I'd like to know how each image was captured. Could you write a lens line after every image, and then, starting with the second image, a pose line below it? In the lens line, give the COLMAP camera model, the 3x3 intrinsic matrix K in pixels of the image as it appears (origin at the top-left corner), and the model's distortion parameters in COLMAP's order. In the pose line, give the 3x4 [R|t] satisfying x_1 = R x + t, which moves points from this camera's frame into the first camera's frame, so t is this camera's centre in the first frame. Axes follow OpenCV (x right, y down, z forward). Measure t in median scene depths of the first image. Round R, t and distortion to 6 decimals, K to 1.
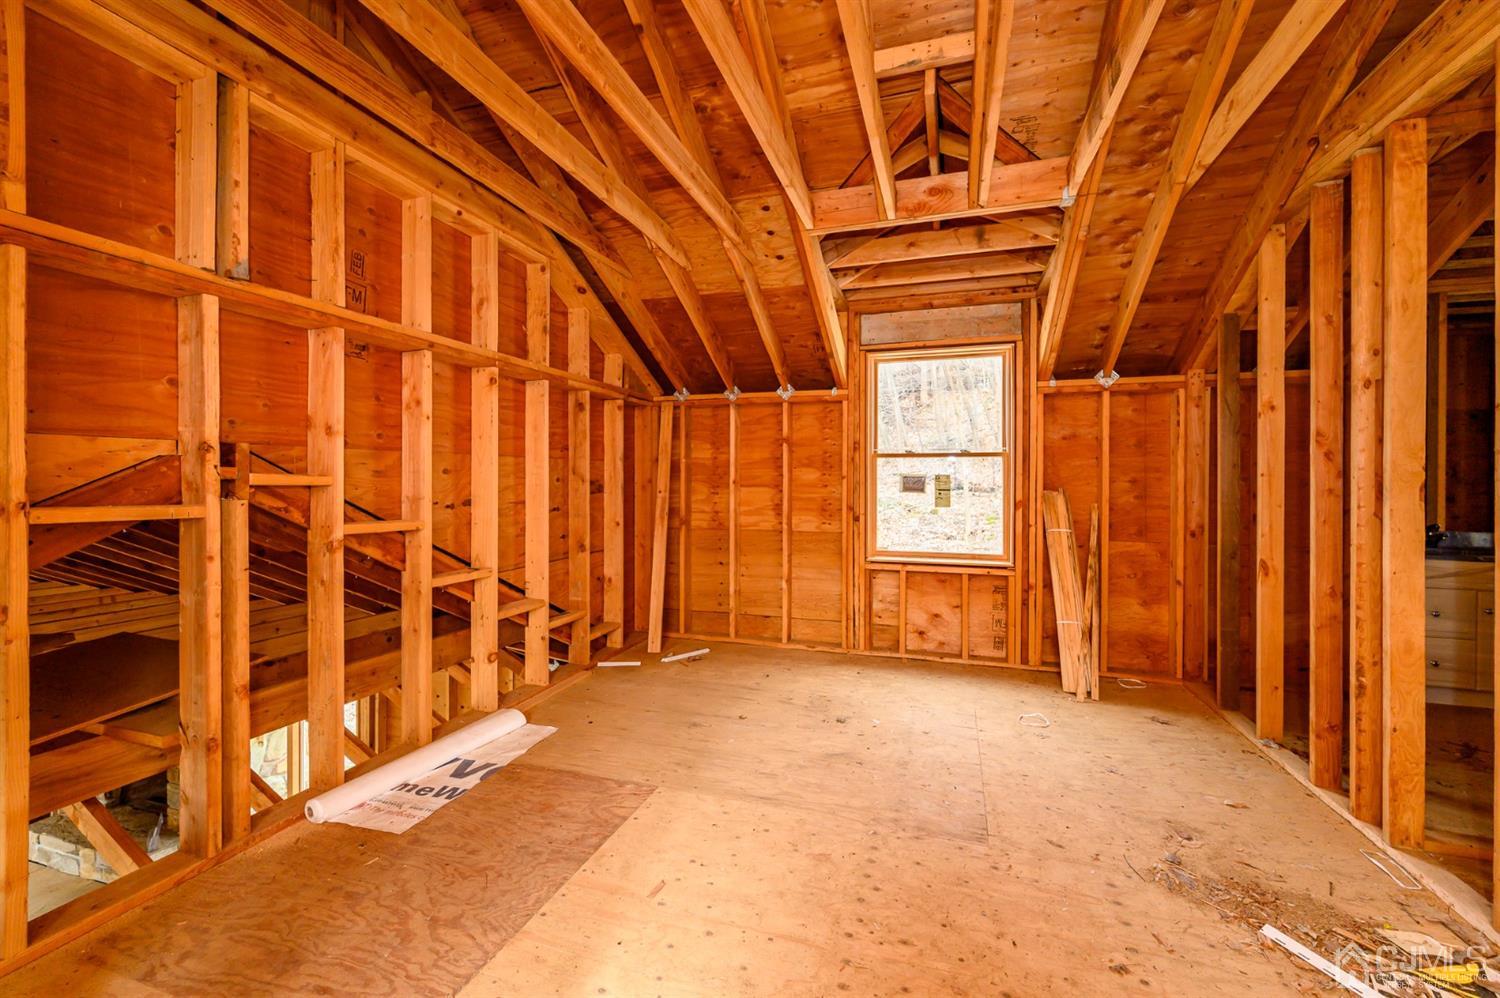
lens RADIAL K [[598.1, 0, 745.4], [0, 598.1, 482.3], [0, 0, 1]] dist [0.000511, -0.000270]
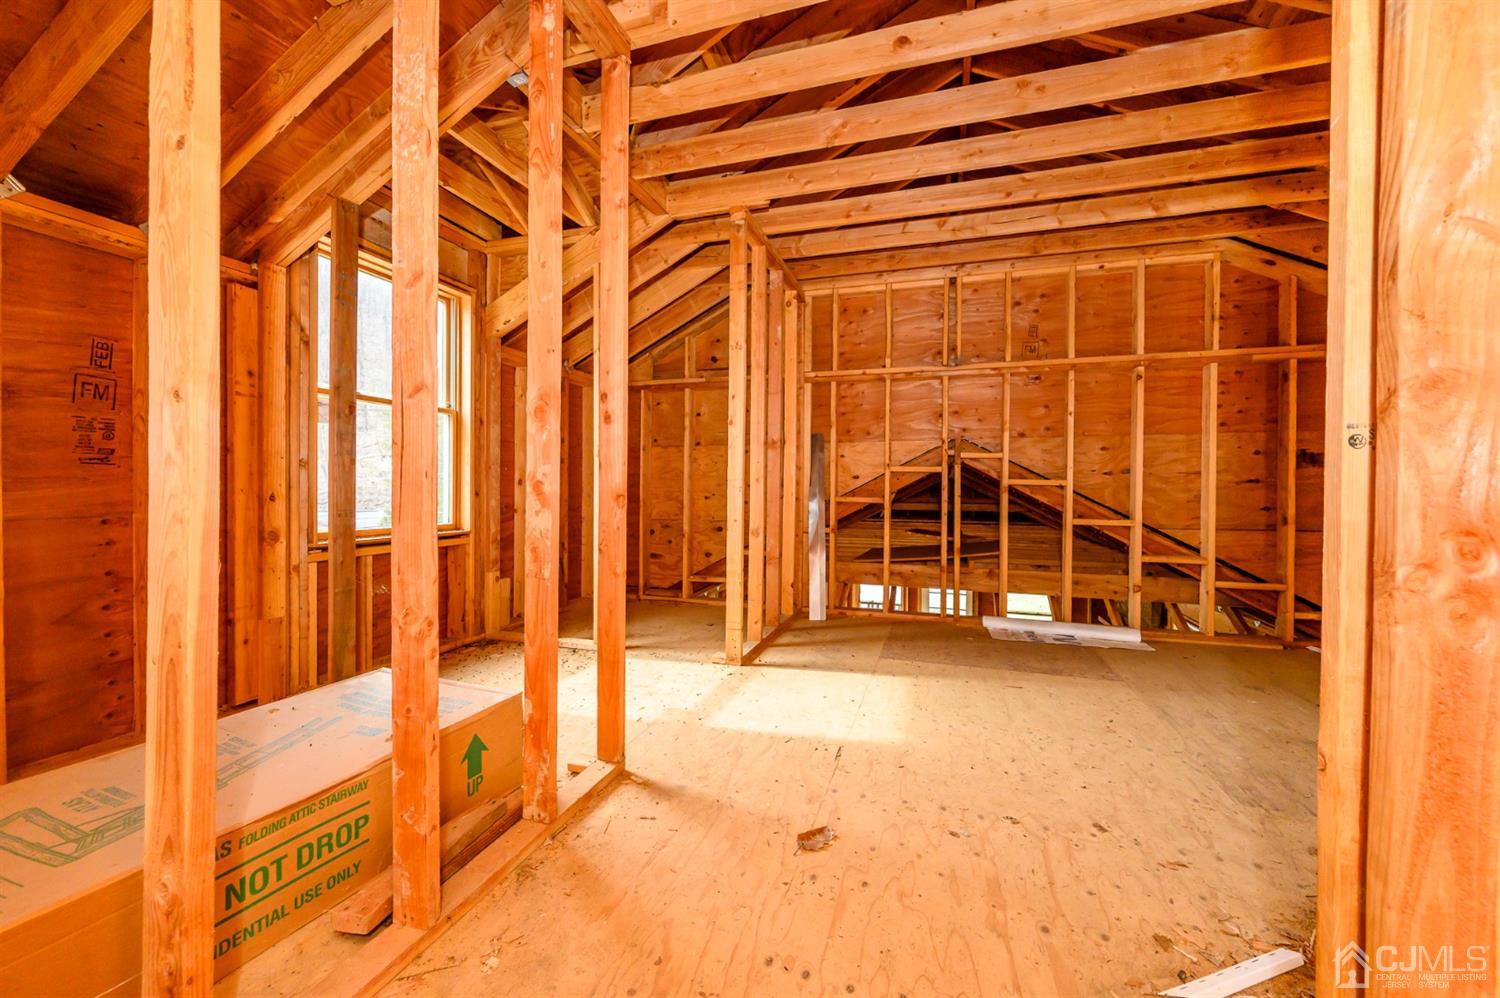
lens RADIAL K [[624.3, 0, 758.8], [0, 624.3, 493.7], [0, 0, 1]] dist [-0.001326, -0.000137]
pose [[-0.001831, 0.000938, -0.999998, 0.746689], [-0.009833, 0.999951, 0.000956, 0.072574], [0.999950, 0.009834, -0.001822, 0.139164]]
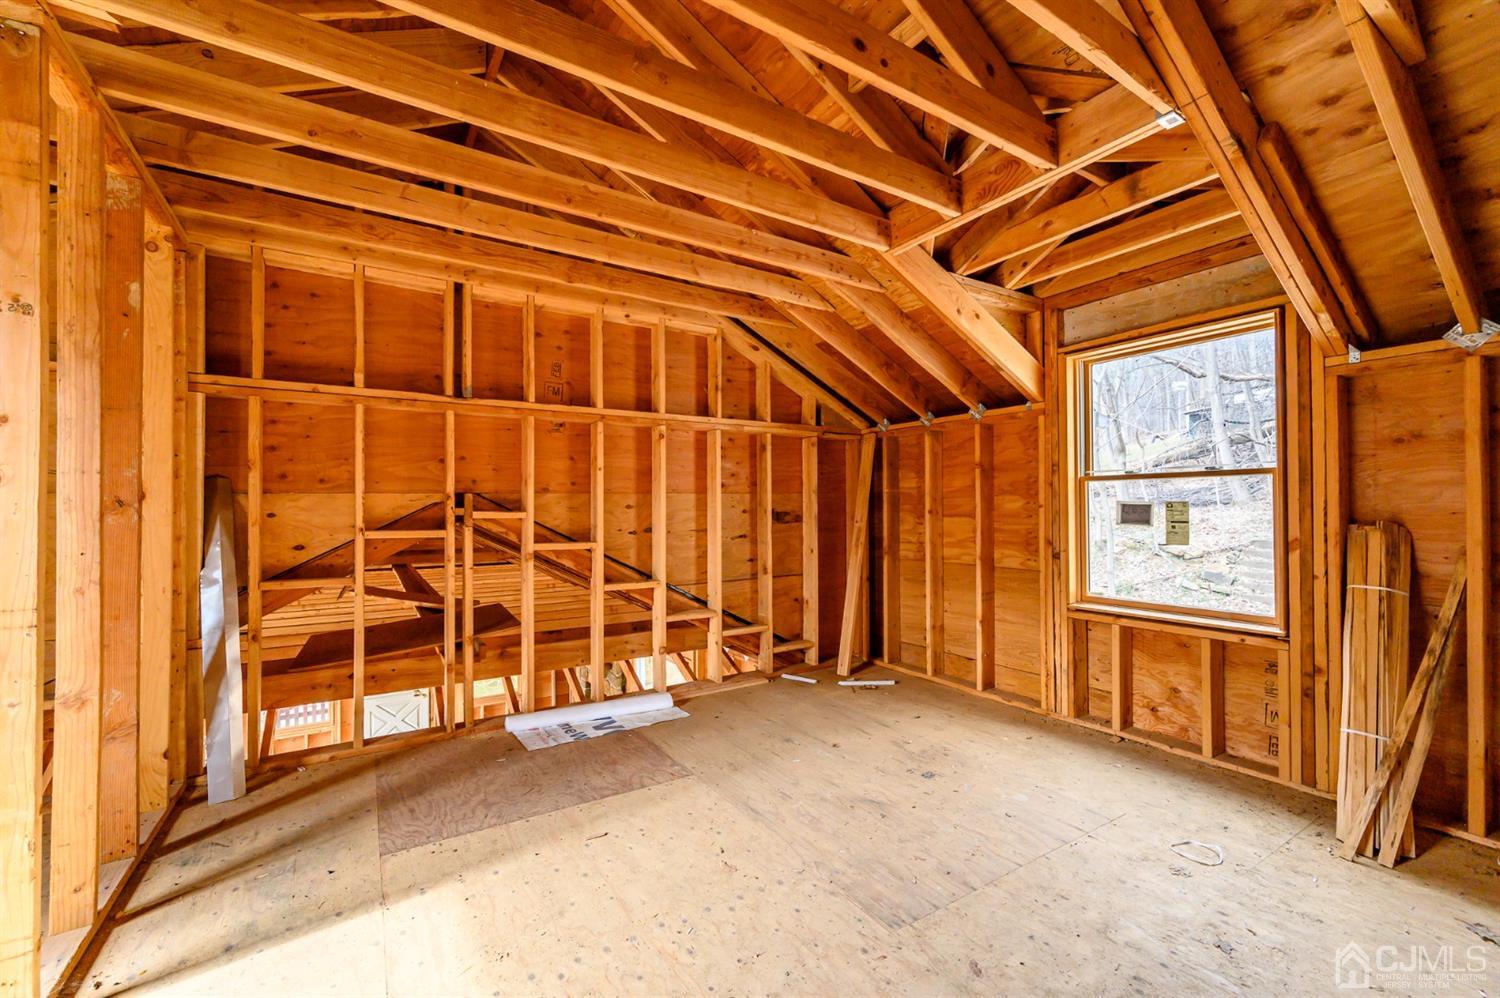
lens RADIAL K [[597.1, 0, 763.2], [0, 597.1, 501.5], [0, 0, 1]] dist [0.000655, 0.000022]
pose [[0.775814, -0.015068, -0.630782, 0.446630], [0.007628, 0.999866, -0.014502, -0.006095], [0.630915, 0.006439, 0.775825, 0.108613]]
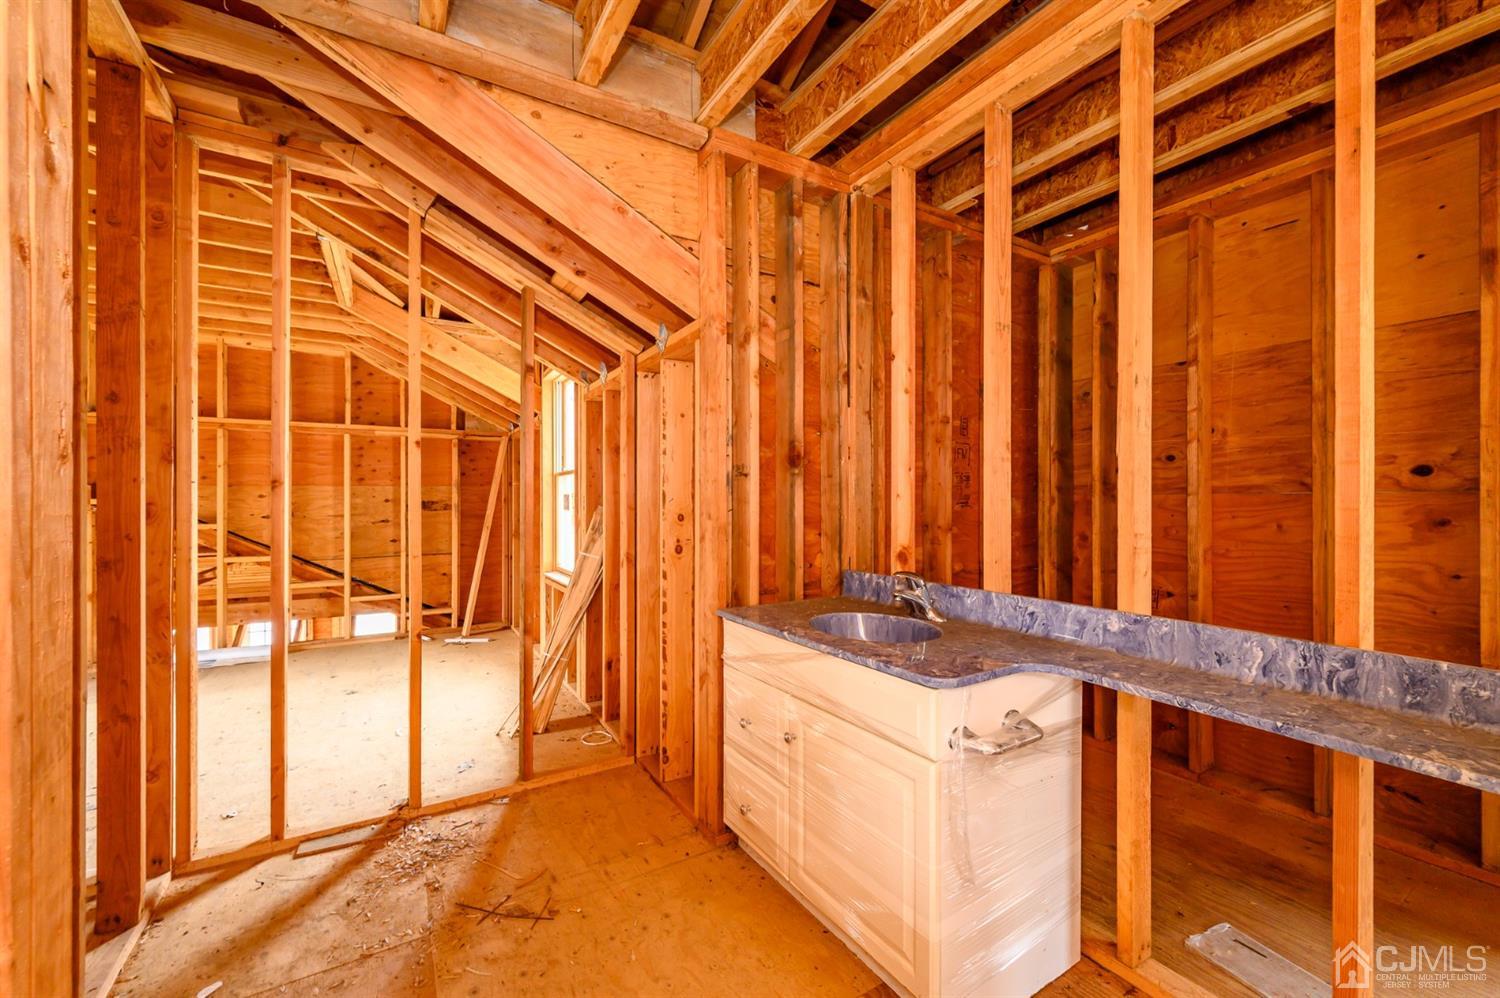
lens RADIAL K [[604.3, 0, 757.1], [0, 604.3, 501.0], [0, 0, 1]] dist [0.001593, -0.000063]
pose [[0.767539, -0.005024, -0.640983, 1.265117], [0.003959, 0.999987, -0.003098, 0.004420], [0.640990, -0.000160, 0.767549, 0.447320]]
